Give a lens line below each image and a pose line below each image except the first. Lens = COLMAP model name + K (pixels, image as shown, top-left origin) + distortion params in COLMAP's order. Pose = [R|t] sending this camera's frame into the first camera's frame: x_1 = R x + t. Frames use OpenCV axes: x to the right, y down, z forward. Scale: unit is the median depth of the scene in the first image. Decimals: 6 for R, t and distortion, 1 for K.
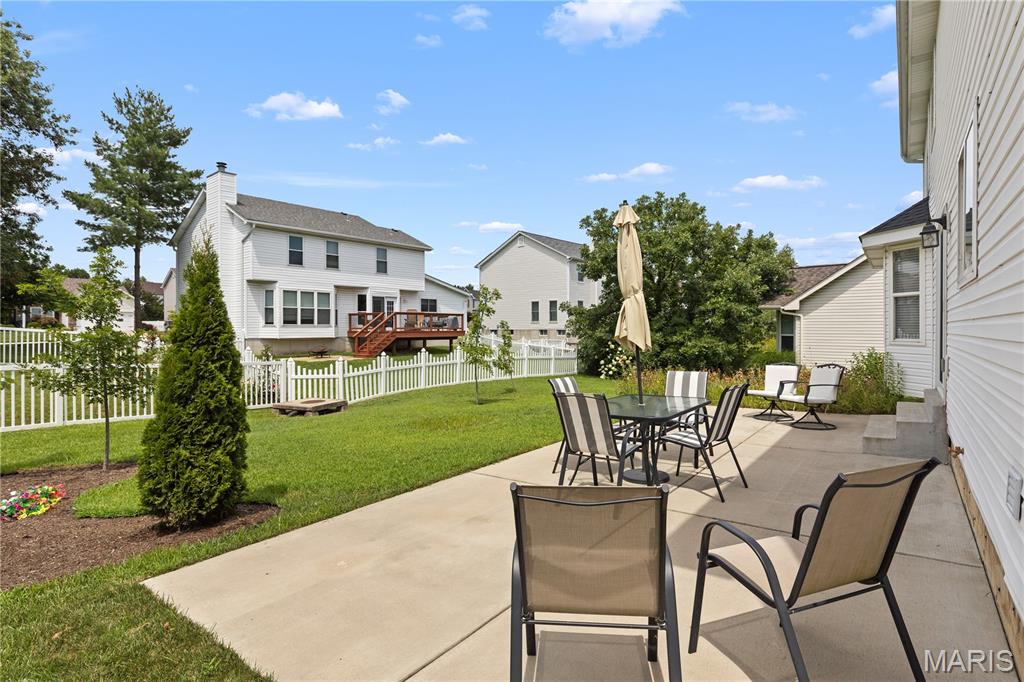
lens RADIAL K [[528.1, 0, 513.8], [0, 528.1, 333.1], [0, 0, 1]] dist [-0.004193, -0.000350]
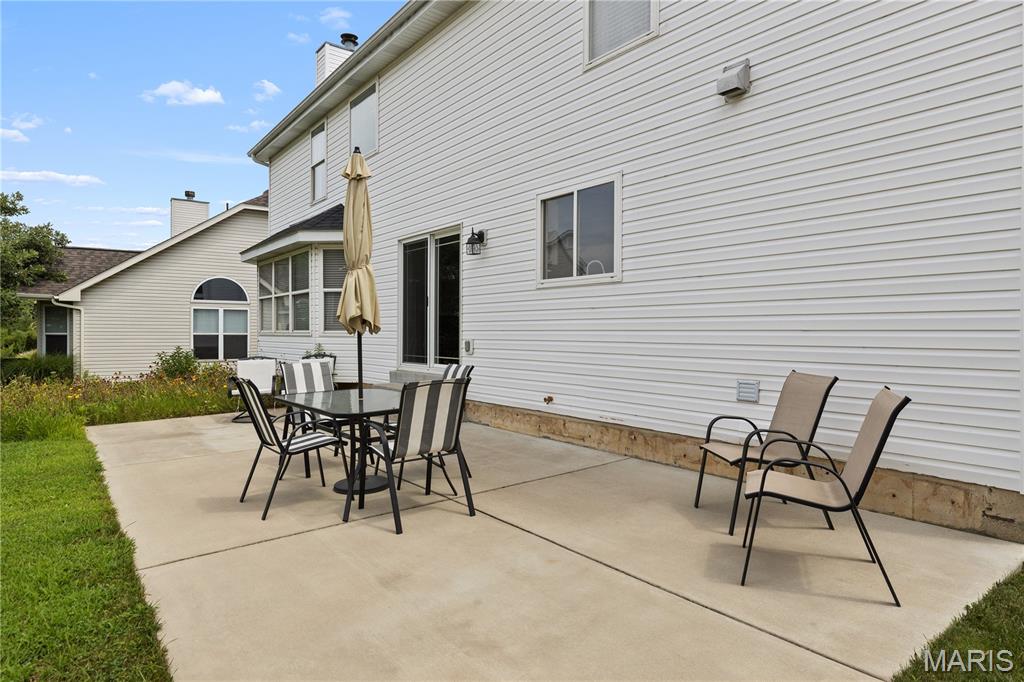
lens RADIAL K [[592.9, 0, 514.4], [0, 592.9, 344.2], [0, 0, 1]] dist [-0.002830, -0.000412]
pose [[0.258859, -0.017505, 0.965756, -0.328054], [0.004876, 0.999847, 0.016816, 0.018873], [-0.965903, 0.000356, 0.258905, 0.288503]]
